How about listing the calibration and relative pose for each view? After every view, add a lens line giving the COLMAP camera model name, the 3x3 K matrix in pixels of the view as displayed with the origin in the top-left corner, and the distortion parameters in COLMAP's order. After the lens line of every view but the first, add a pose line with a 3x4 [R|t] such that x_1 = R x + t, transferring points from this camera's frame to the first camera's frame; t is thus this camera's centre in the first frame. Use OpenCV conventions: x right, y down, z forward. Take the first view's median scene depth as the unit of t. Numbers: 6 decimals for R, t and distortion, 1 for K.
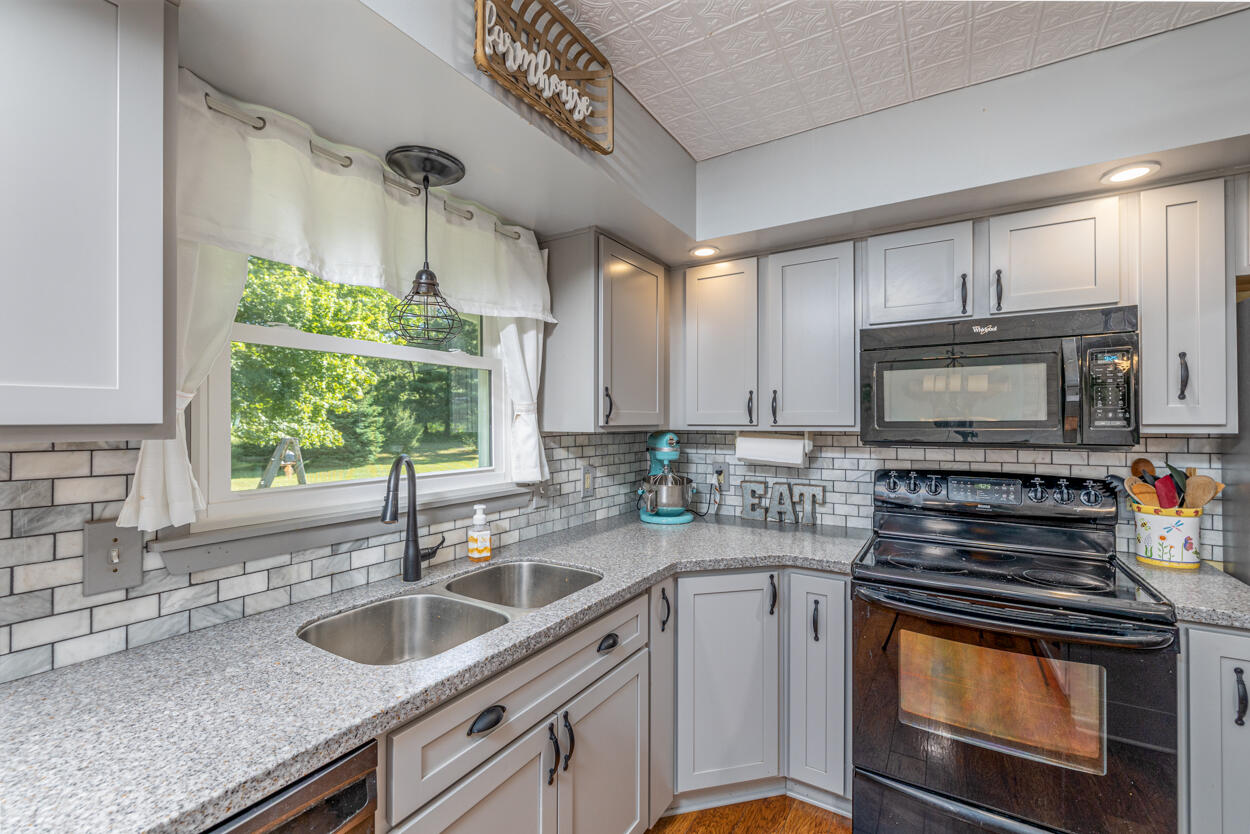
lens RADIAL K [[534.6, 0, 626.9], [0, 534.6, 413.8], [0, 0, 1]] dist [-0.000986, -0.000160]
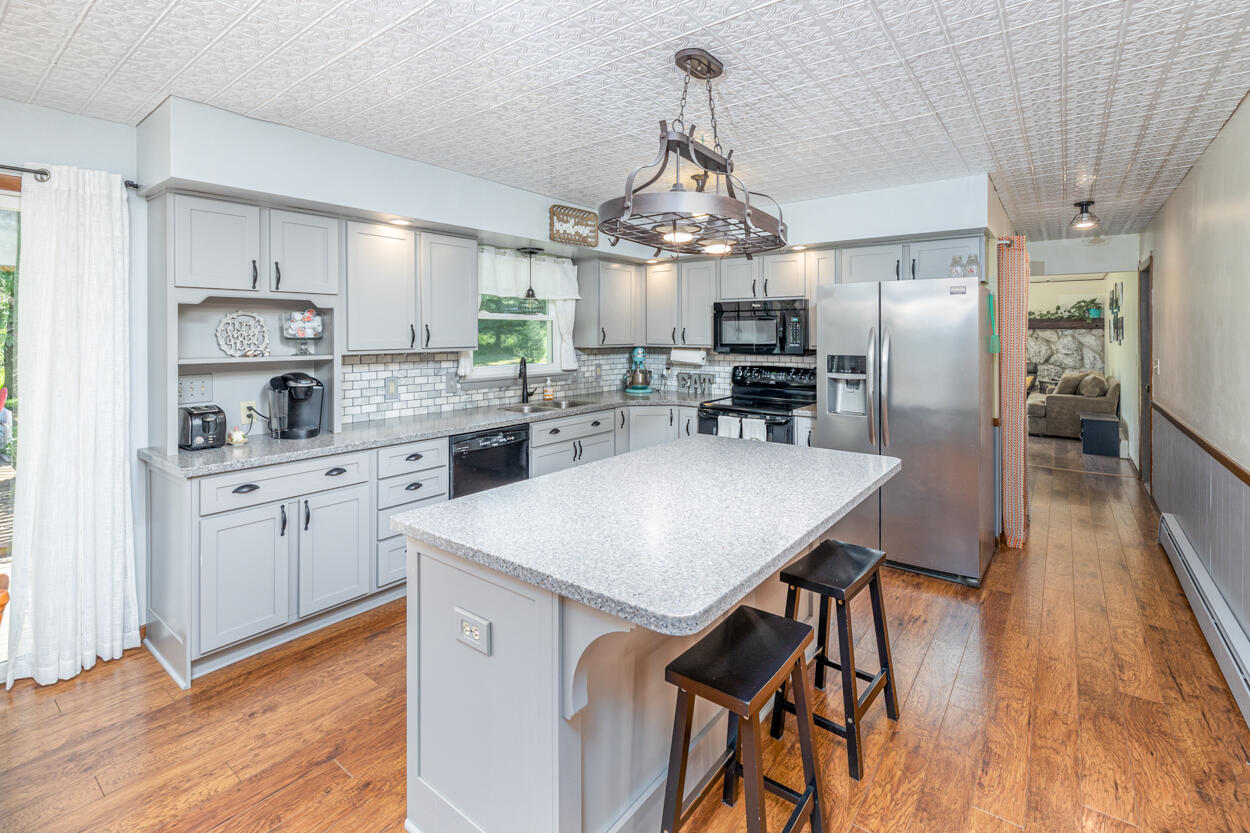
lens RADIAL K [[571.6, 0, 624.8], [0, 571.6, 331.3], [0, 0, 1]] dist [-0.000715, 0.000104]
pose [[0.995451, 0.000130, -0.095276, 0.307584], [0.001015, 0.999928, 0.011970, -0.068471], [0.095271, -0.012012, 0.995379, -1.506436]]
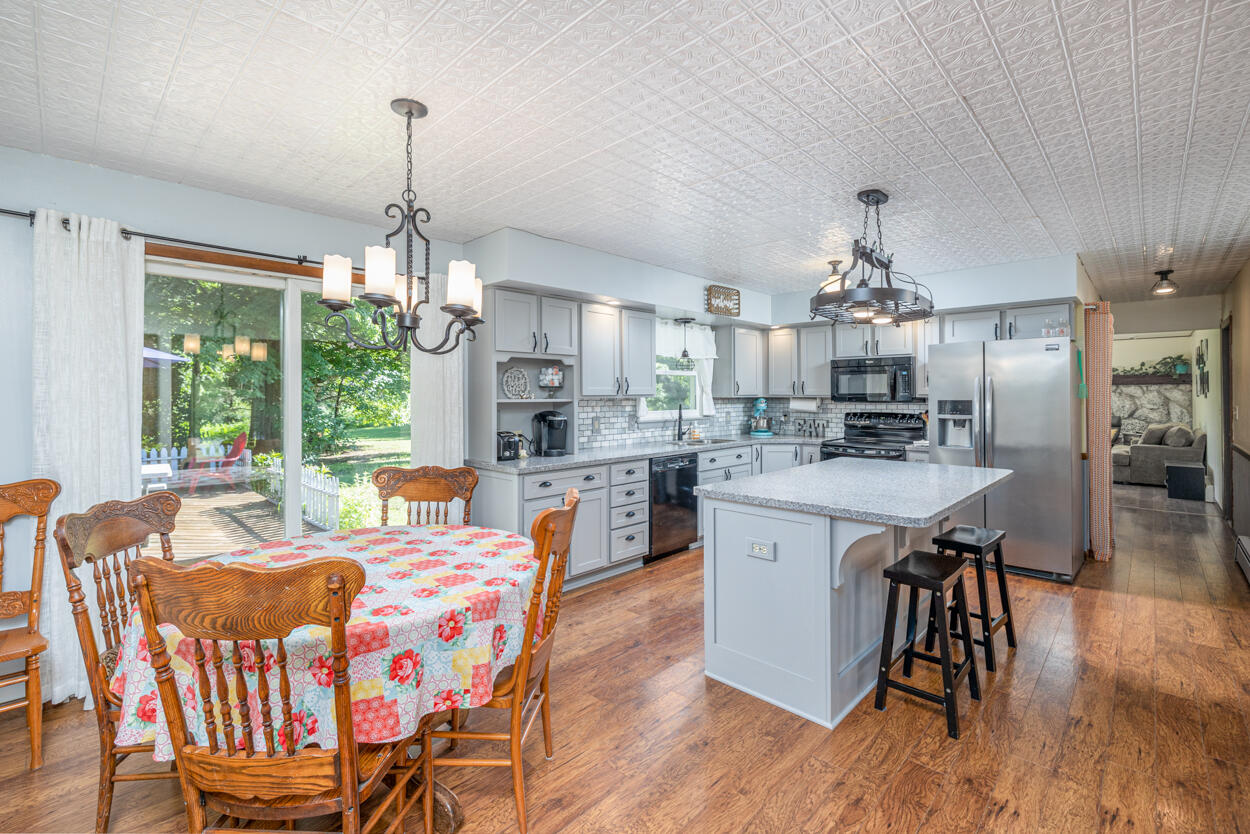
lens RADIAL K [[545.0, 0, 625.1], [0, 545.0, 388.0], [0, 0, 1]] dist [-0.001169, -0.000458]
pose [[0.978241, -0.003388, -0.207444, -0.019552], [0.004537, 0.999977, 0.005065, -0.034201], [0.207422, -0.005896, 0.978234, -2.066301]]
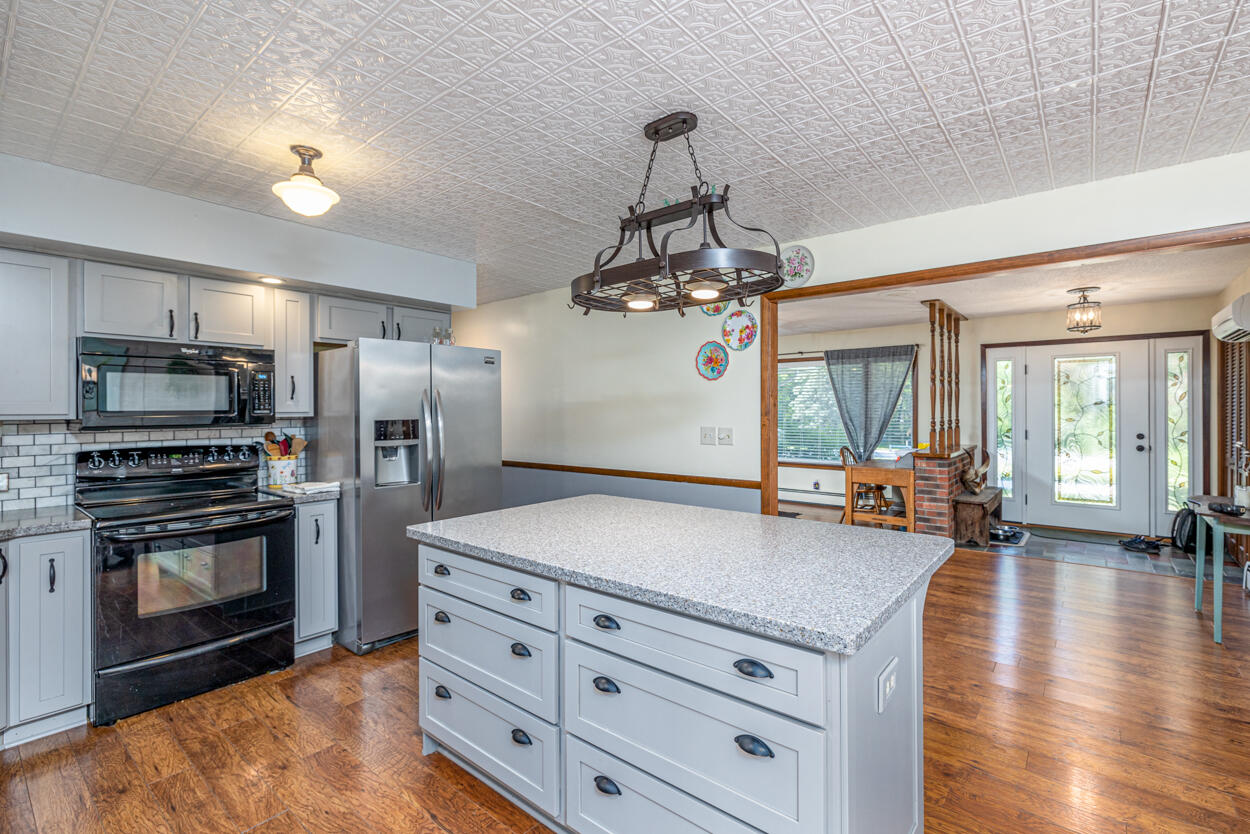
lens RADIAL K [[534.6, 0, 626.9], [0, 534.6, 413.8], [0, 0, 1]] dist [-0.000986, -0.000160]
pose [[0.160749, -0.009153, 0.986953, -0.587376], [-0.013841, 0.999838, 0.011527, -0.011761], [-0.986898, -0.015514, 0.160597, -0.446426]]
